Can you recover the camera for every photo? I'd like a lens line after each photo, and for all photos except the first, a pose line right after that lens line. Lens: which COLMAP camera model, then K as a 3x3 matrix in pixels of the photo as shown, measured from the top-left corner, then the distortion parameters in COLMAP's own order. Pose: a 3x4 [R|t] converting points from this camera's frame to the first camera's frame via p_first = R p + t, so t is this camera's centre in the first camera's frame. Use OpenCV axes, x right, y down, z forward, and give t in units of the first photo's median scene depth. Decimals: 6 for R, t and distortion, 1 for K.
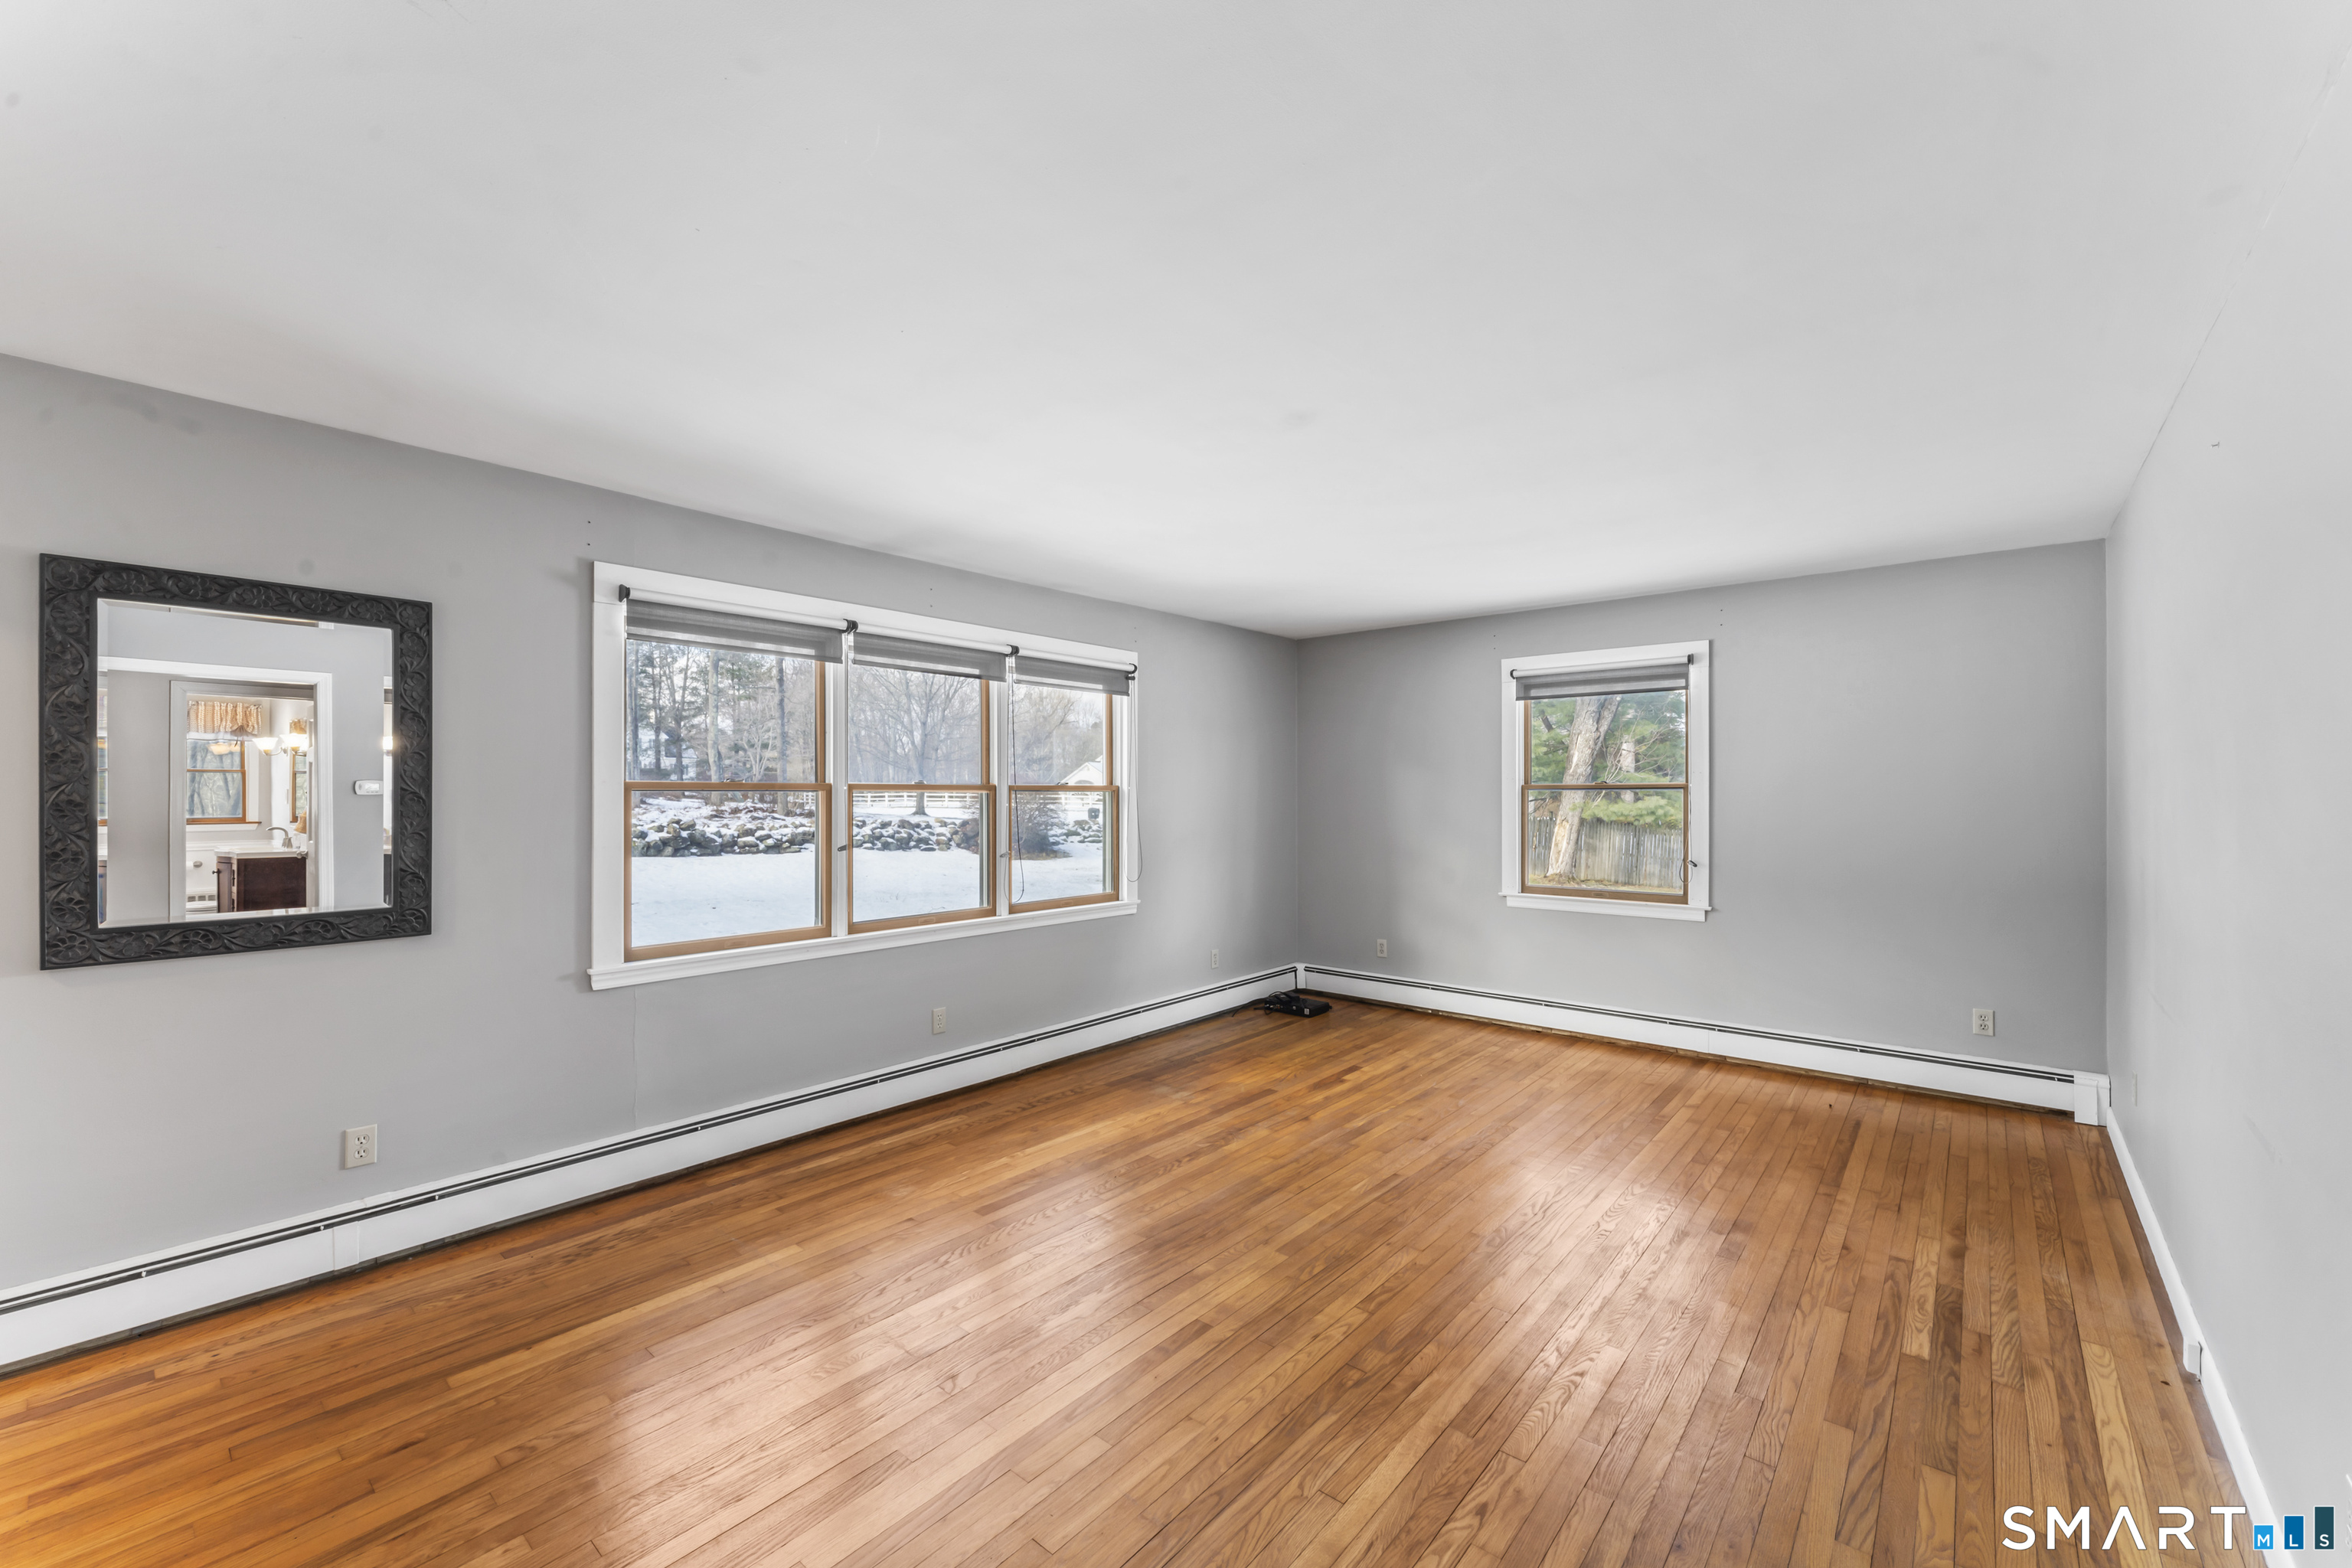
lens RADIAL K [[946.0, 0, 1185.0], [0, 946.0, 786.5], [0, 0, 1]] dist [-0.003866, 0.001225]
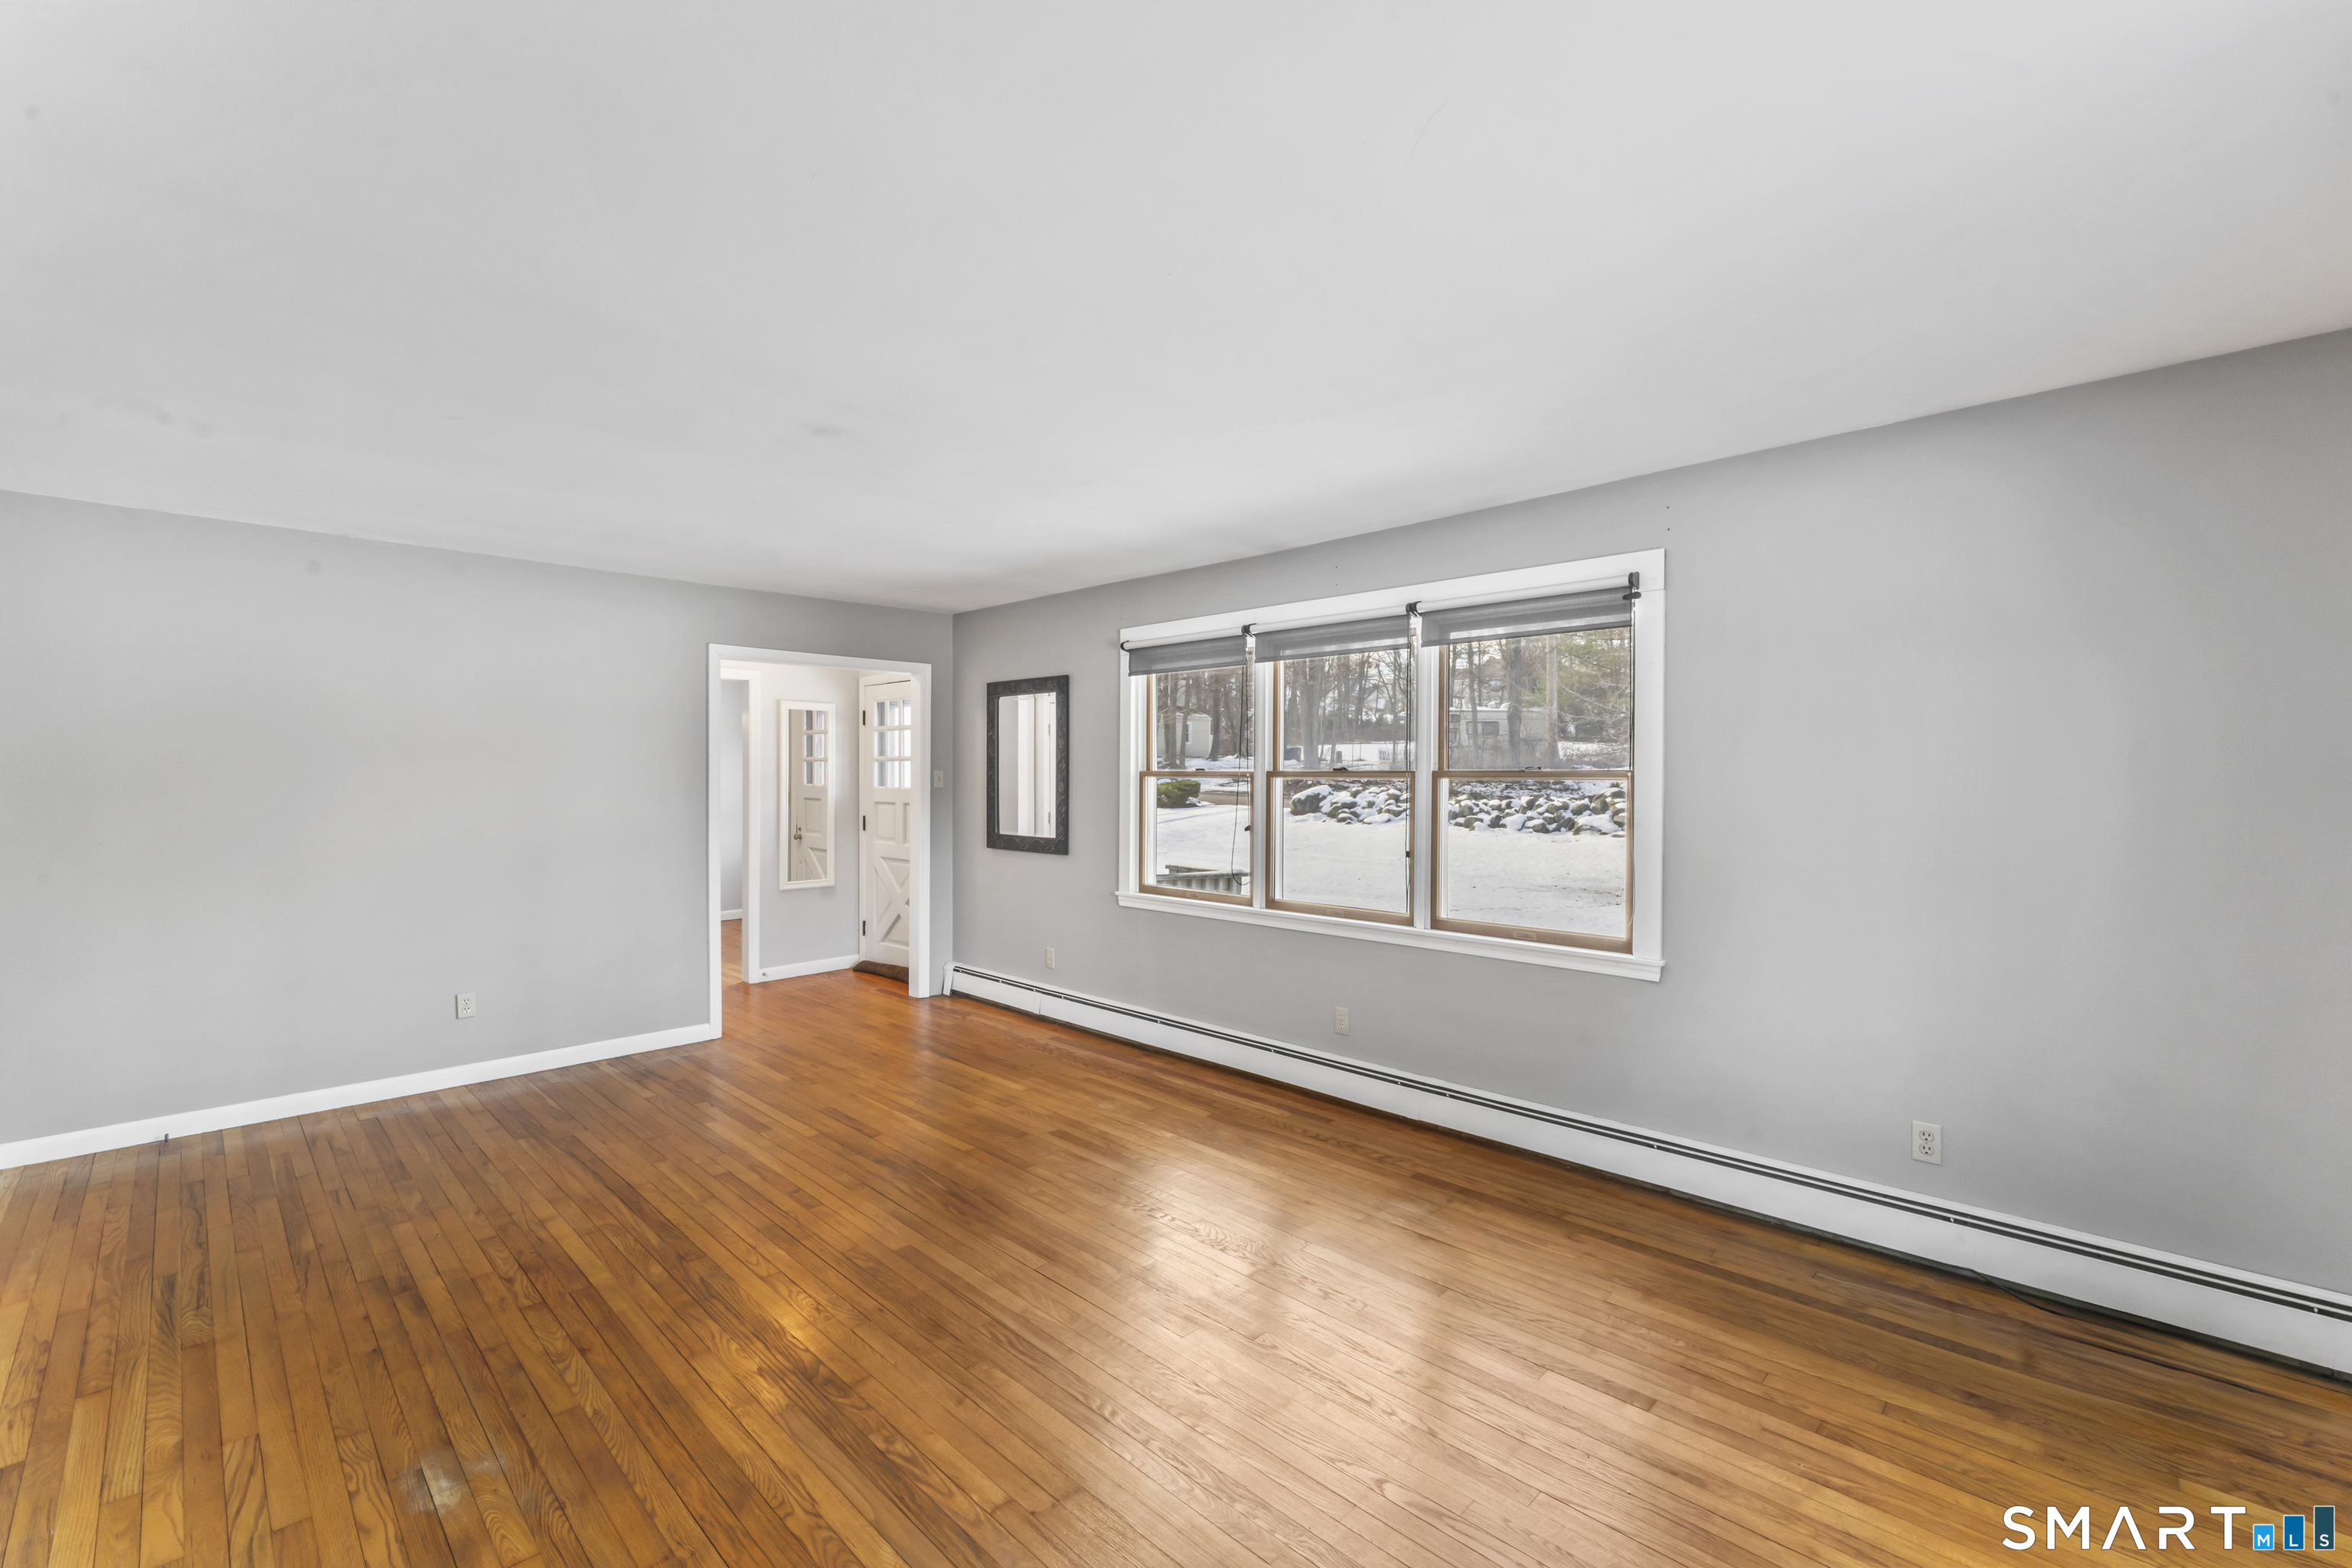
lens RADIAL K [[999.1, 0, 1185.1], [0, 999.1, 788.3], [0, 0, 1]] dist [0.000343, -0.000496]
pose [[-0.079907, 0.014041, -0.996703, 0.812075], [0.002775, 0.999900, 0.013863, -0.000323], [0.996798, -0.001658, -0.079938, 1.003596]]
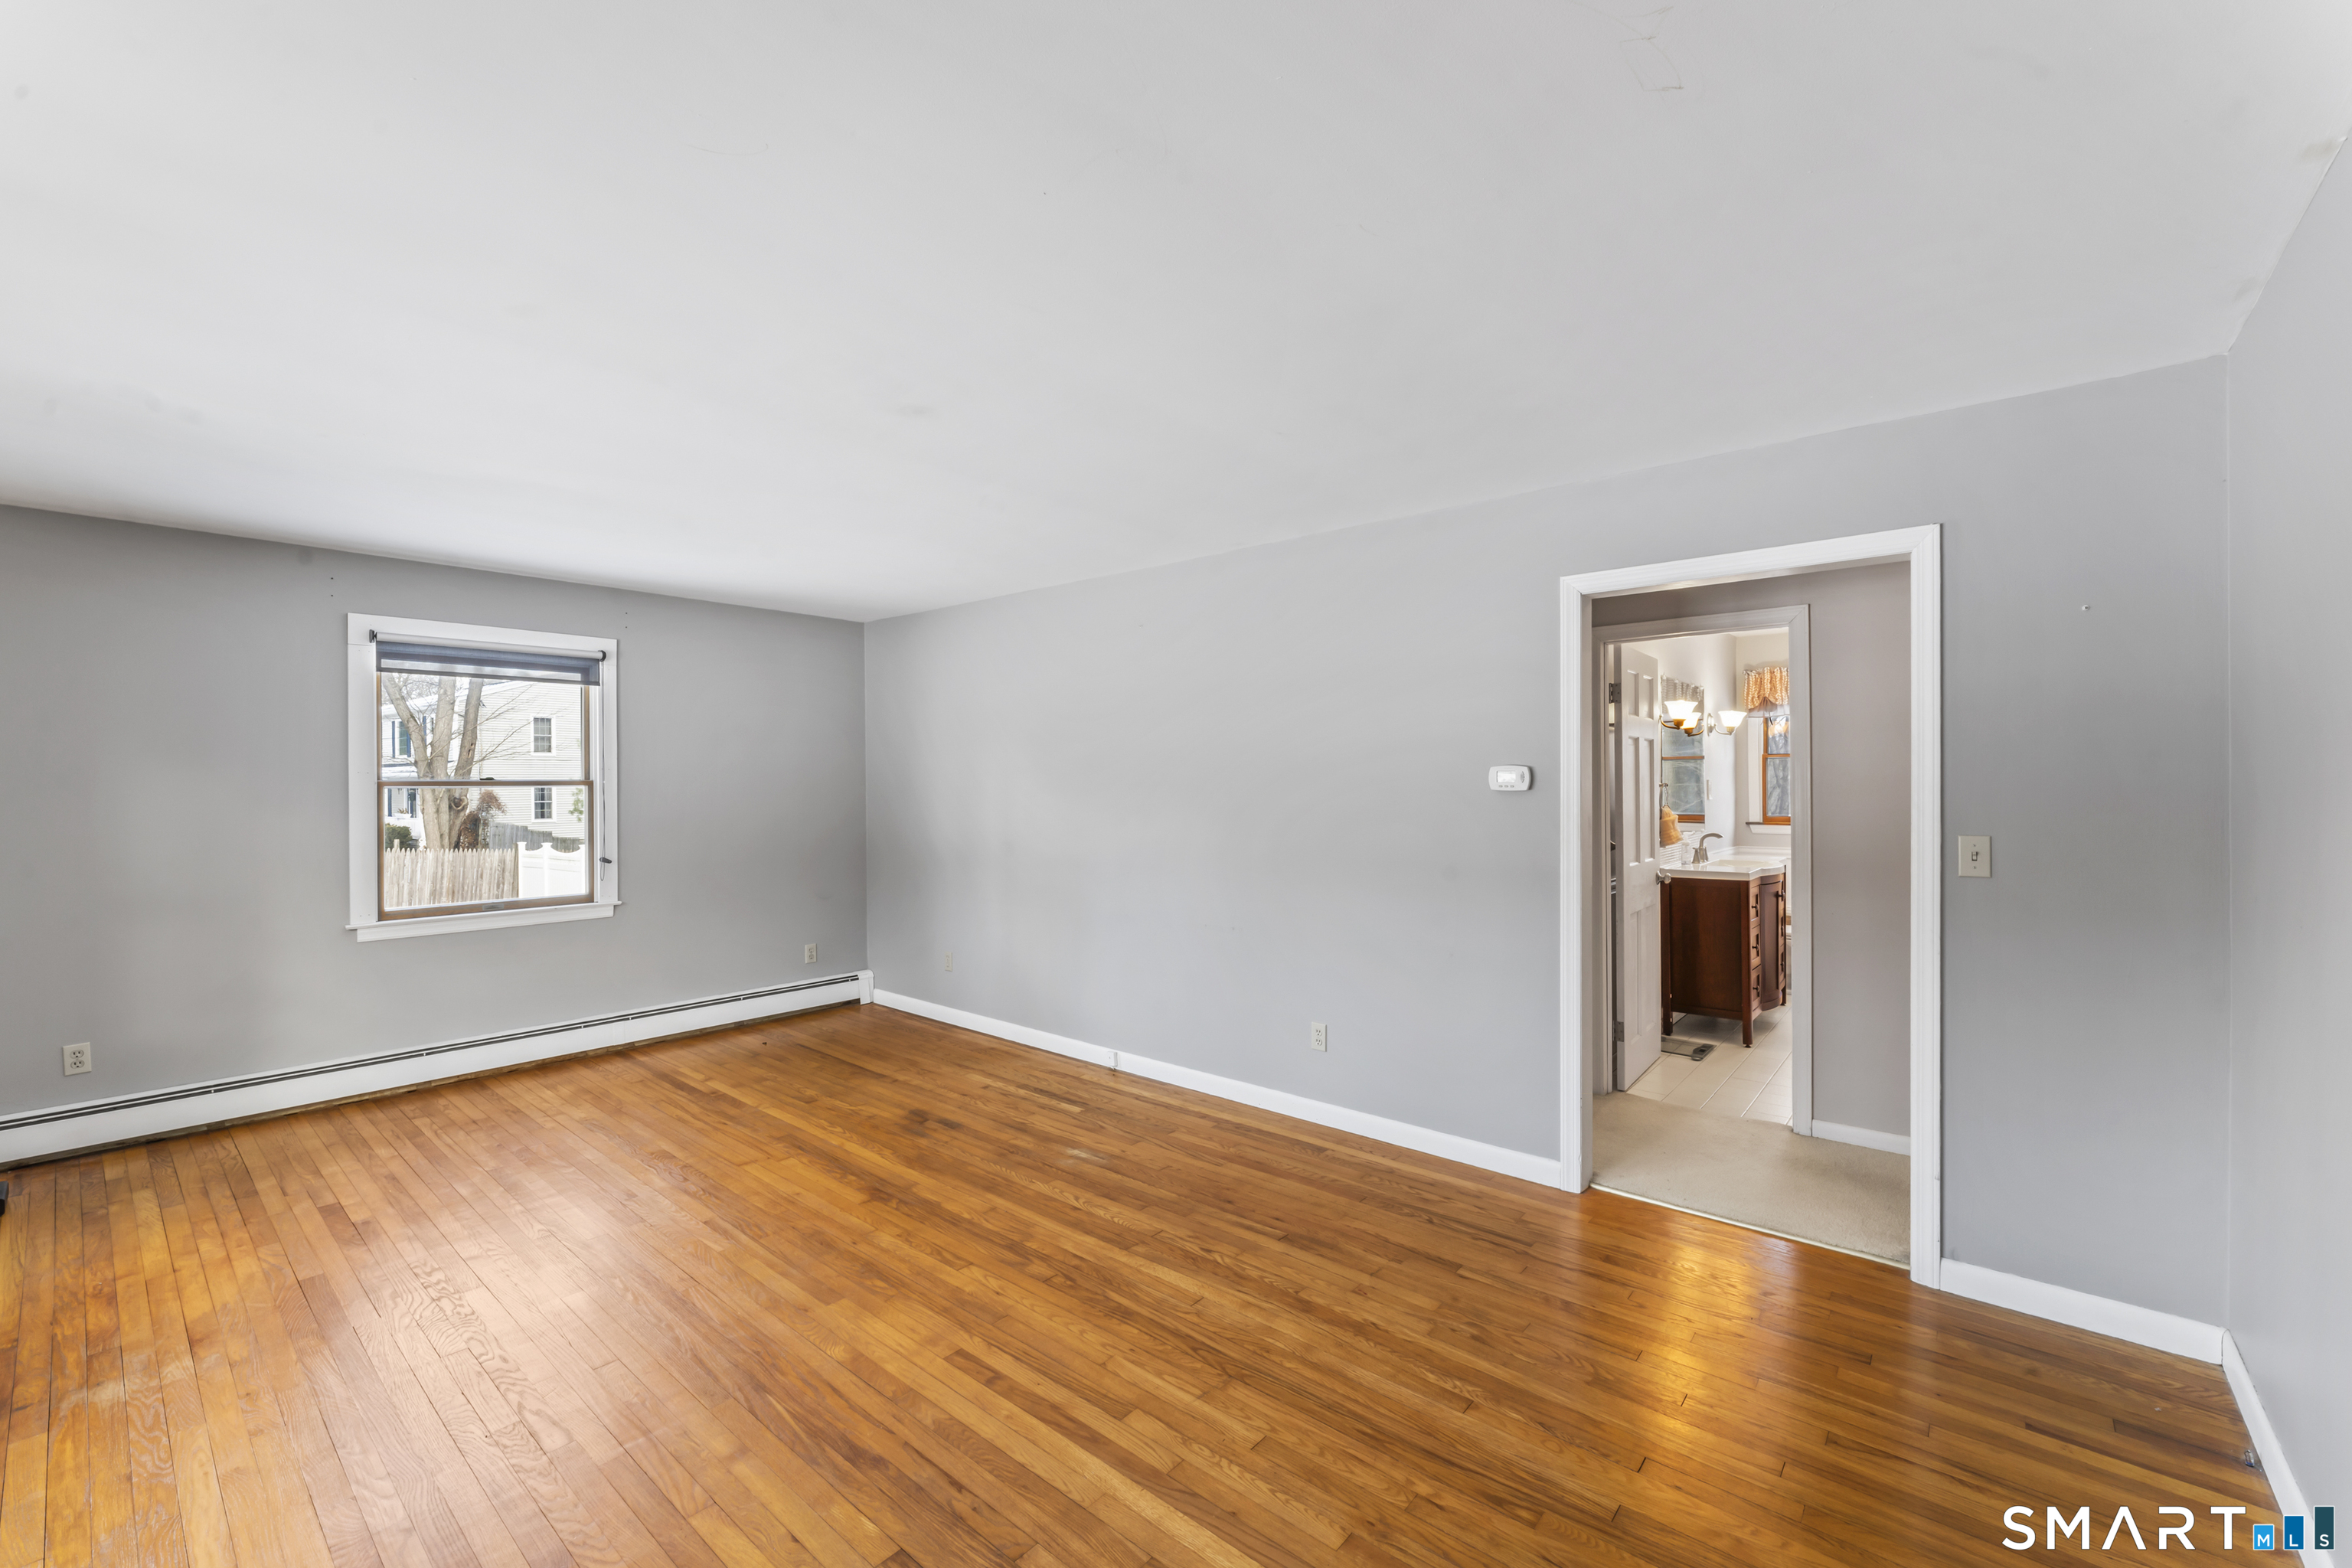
lens RADIAL K [[946.0, 0, 1173.8], [0, 946.0, 782.1], [0, 0, 1]] dist [-0.003866, 0.001225]
pose [[0.013596, 0.000578, 0.999907, -0.578598], [0.001242, 0.999999, -0.000595, -0.000600], [-0.999907, 0.001250, 0.013595, 0.482937]]
